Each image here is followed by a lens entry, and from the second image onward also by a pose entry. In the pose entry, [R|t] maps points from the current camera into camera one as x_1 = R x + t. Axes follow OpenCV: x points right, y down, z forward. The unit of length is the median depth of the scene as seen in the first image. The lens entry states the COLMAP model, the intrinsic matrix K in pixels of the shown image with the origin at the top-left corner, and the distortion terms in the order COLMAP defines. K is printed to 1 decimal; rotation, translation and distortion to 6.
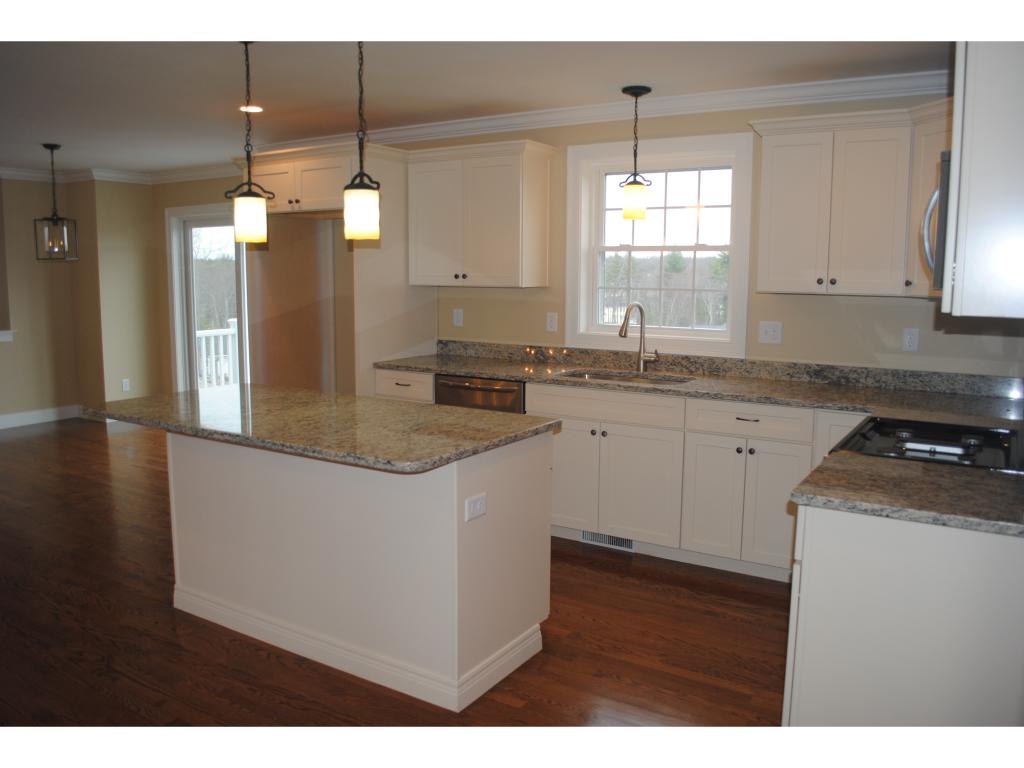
lens RADIAL K [[813.4, 0, 512.0], [0, 813.4, 384.0], [0, 0, 1]] dist [-0.075342, 0.001186]
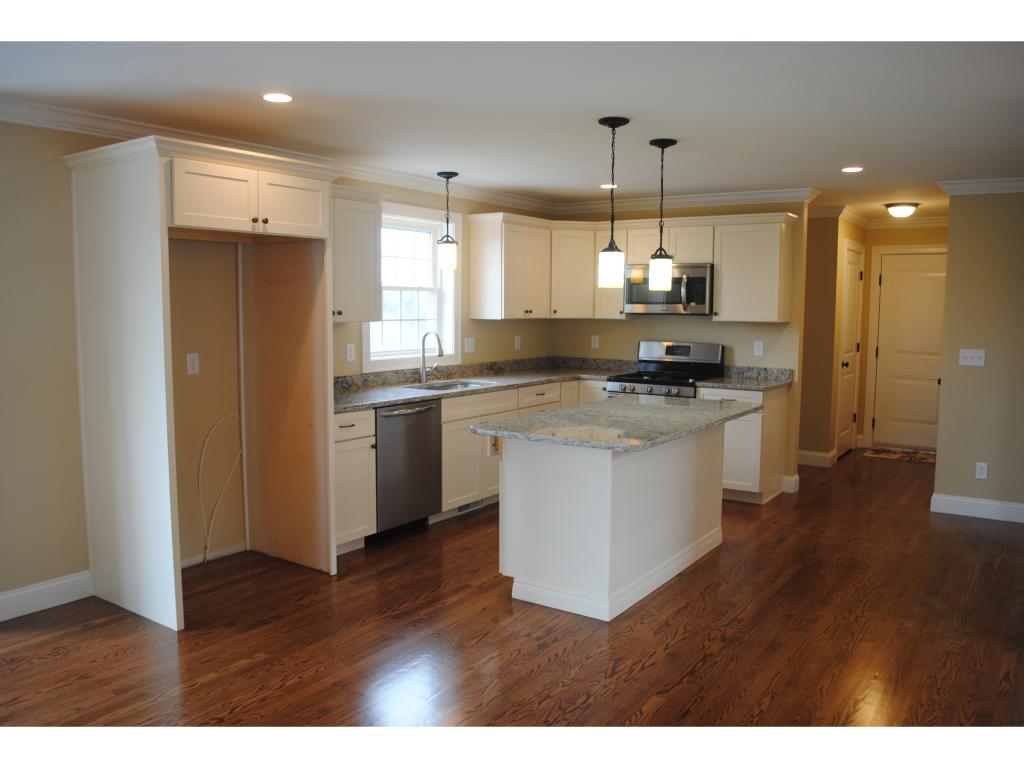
lens RADIAL K [[813.4, 0, 512.0], [0, 813.4, 384.0], [0, 0, 1]] dist [-0.075342, 0.001186]
pose [[0.021418, -0.103159, 0.994434, -1.282046], [0.131565, 0.986303, 0.099481, -0.140475], [-0.991076, 0.128702, 0.034697, 0.911117]]
